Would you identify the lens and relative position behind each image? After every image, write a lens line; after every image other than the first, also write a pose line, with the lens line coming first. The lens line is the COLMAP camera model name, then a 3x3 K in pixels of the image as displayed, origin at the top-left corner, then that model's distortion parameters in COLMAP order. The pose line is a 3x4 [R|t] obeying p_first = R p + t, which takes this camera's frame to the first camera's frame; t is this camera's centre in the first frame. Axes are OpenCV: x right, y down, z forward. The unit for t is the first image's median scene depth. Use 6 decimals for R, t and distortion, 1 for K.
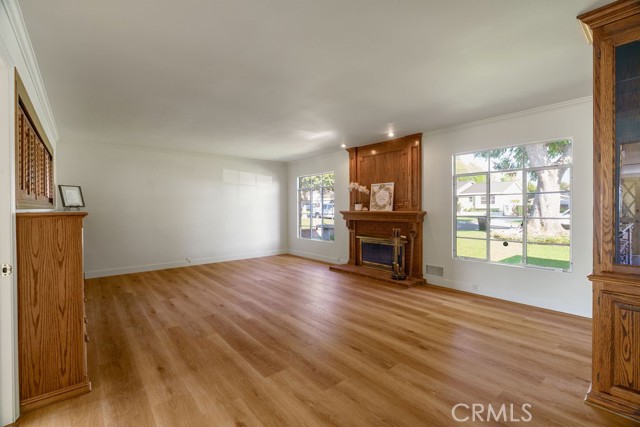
lens RADIAL K [[285.0, 0, 316.0], [0, 285.0, 212.1], [0, 0, 1]] dist [-0.005705, 0.001018]
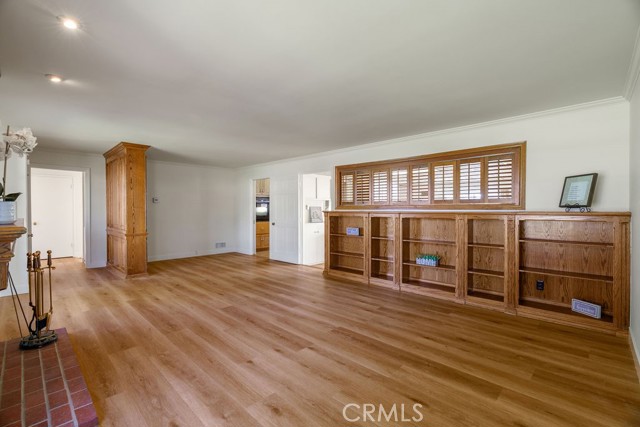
lens RADIAL K [[285.0, 0, 317.5], [0, 285.0, 213.5], [0, 0, 1]] dist [-0.005705, 0.001018]
pose [[-0.990809, 0.010642, -0.134846, -0.210673], [0.007419, 0.999675, 0.024387, -0.029010], [0.135062, 0.023163, -0.990566, 2.103147]]
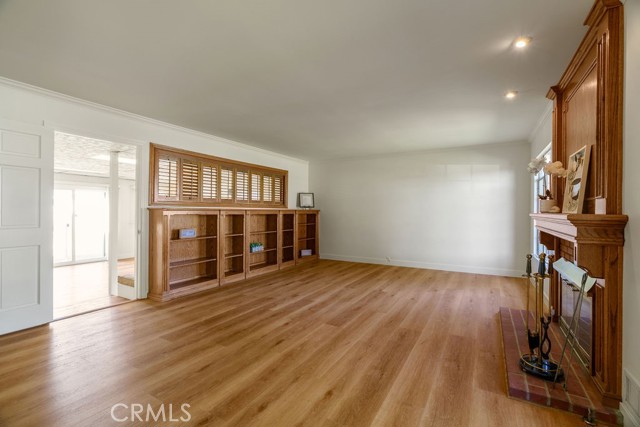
lens RADIAL K [[285.0, 0, 318.9], [0, 285.0, 210.8], [0, 0, 1]] dist [-0.005705, 0.001018]
pose [[0.359639, 0.009347, -0.933045, 0.747241], [-0.018494, 0.999825, 0.002888, -0.005580], [0.932908, 0.016217, 0.359749, 0.701990]]
